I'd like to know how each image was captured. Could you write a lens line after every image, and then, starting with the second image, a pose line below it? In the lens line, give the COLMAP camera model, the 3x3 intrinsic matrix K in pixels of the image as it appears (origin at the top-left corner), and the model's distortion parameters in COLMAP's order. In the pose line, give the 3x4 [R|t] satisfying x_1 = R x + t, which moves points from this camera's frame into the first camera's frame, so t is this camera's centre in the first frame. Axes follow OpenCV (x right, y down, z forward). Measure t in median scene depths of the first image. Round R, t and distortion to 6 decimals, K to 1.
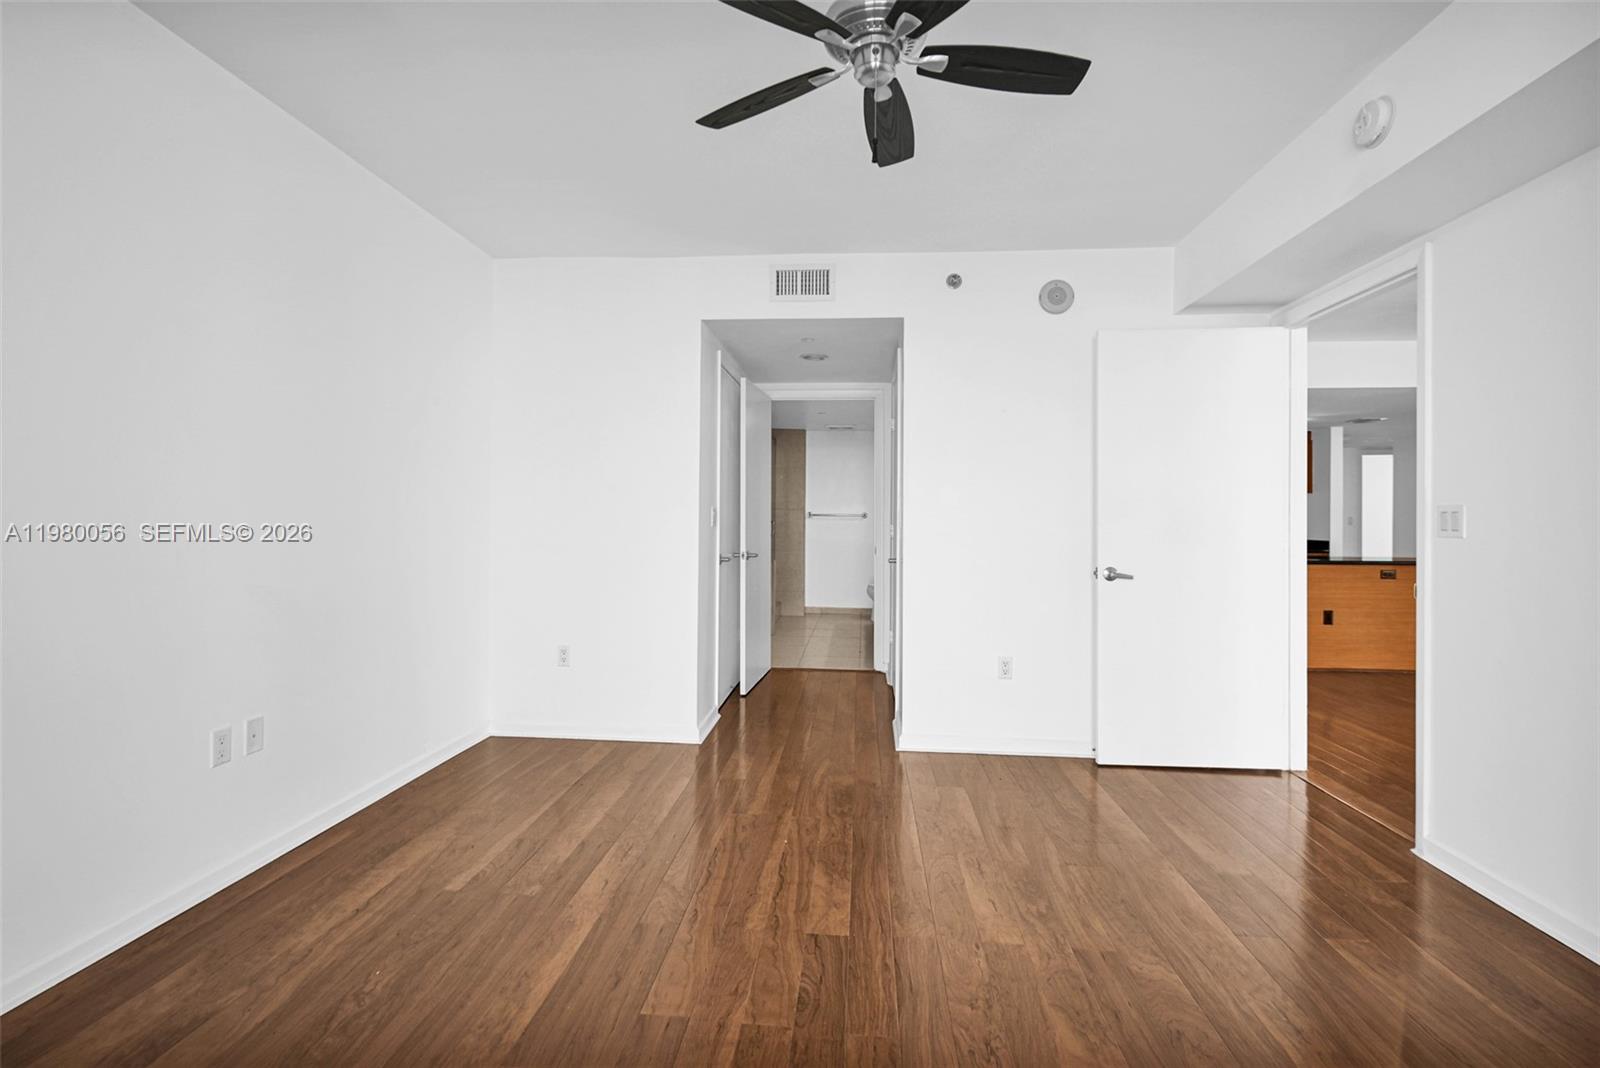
lens RADIAL K [[747.2, 0, 803.3], [0, 747.2, 513.1], [0, 0, 1]] dist [-0.000325, -0.000309]
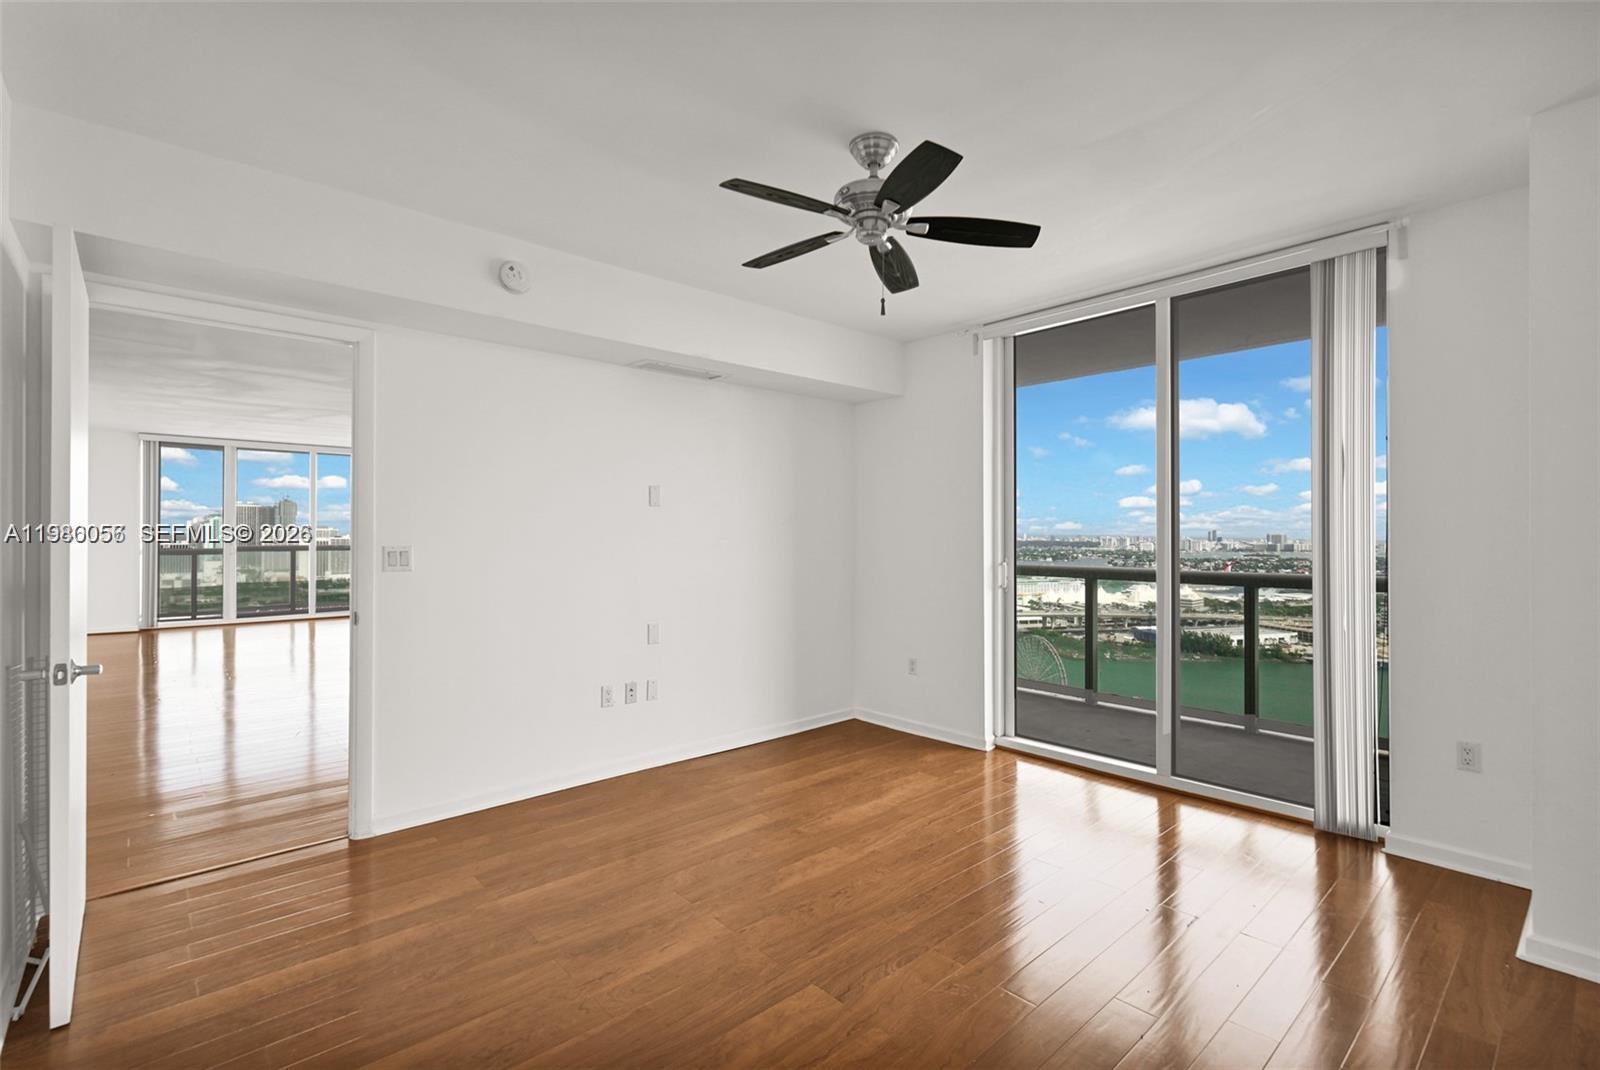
lens RADIAL K [[703.9, 0, 793.3], [0, 703.9, 534.8], [0, 0, 1]] dist [0.017438, -0.000054]
pose [[-0.733008, -0.002171, 0.680216, -0.383736], [-0.006214, 0.999975, -0.003504, -0.025793], [-0.680191, -0.006795, -0.733003, 1.158963]]
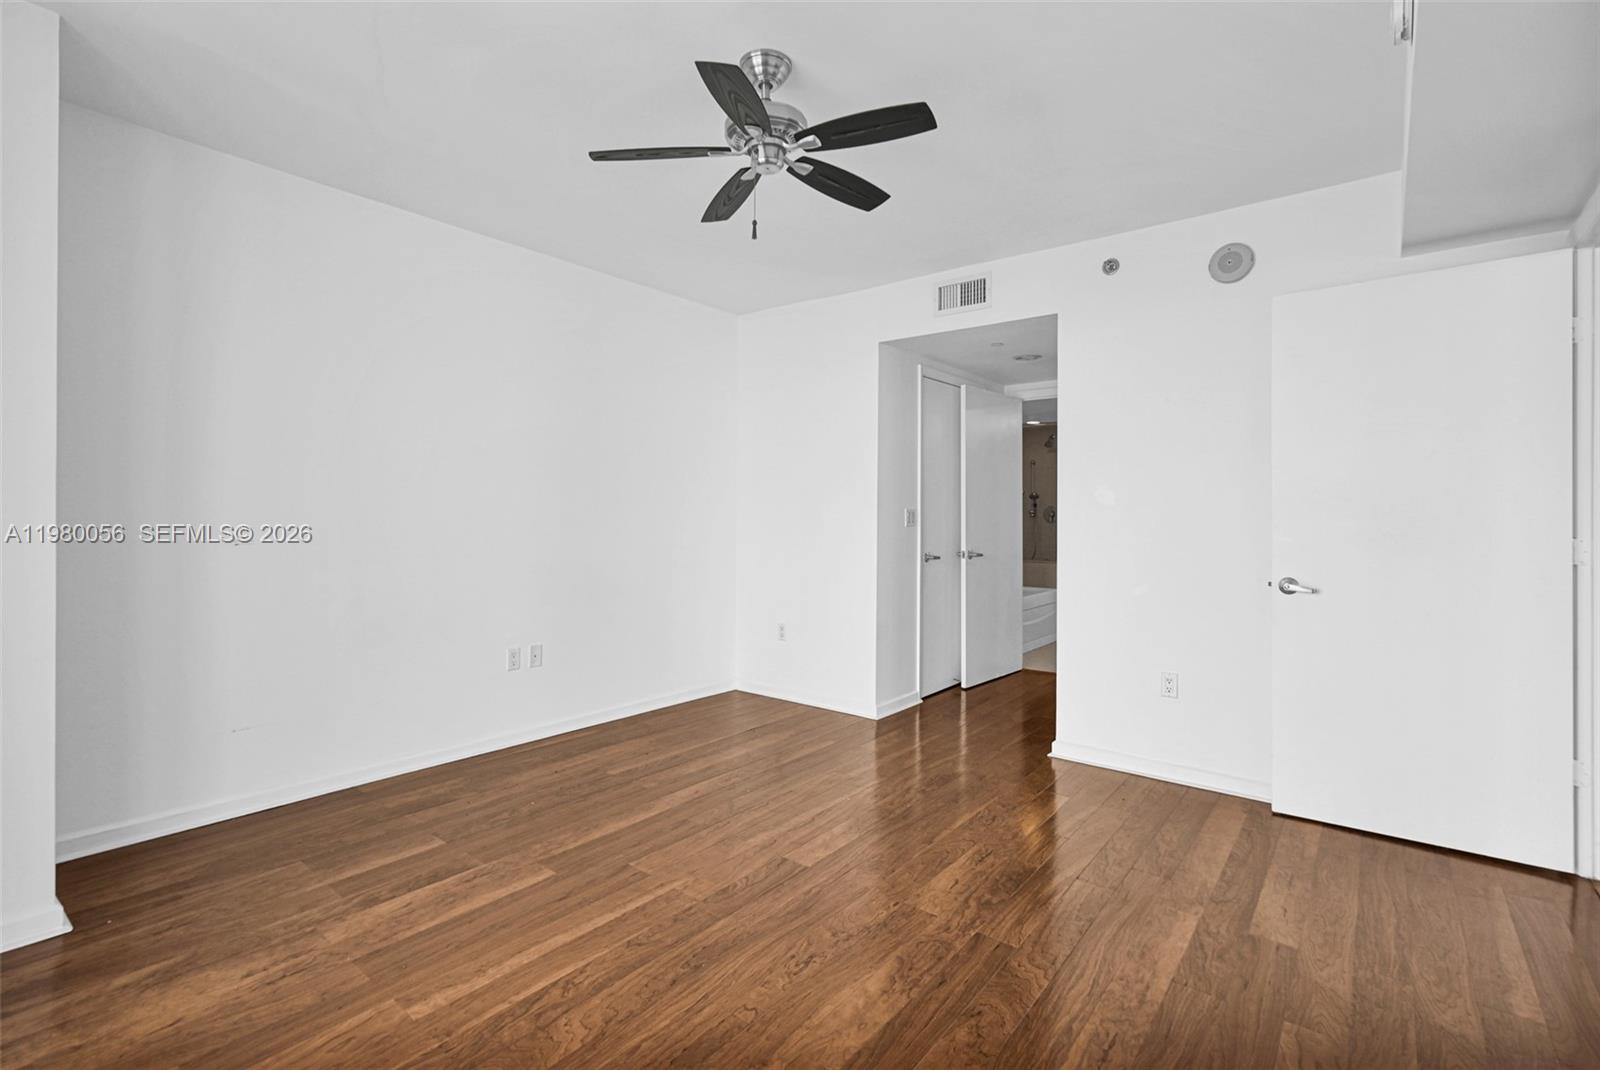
lens RADIAL K [[743.6, 0, 774.9], [0, 743.6, 510.5], [0, 0, 1]] dist [0.002405, -0.000297]
pose [[0.822435, -0.006827, -0.568818, 0.469702], [0.004240, 0.999974, -0.005871, -0.000110], [0.568844, 0.002417, 0.822442, -0.010117]]
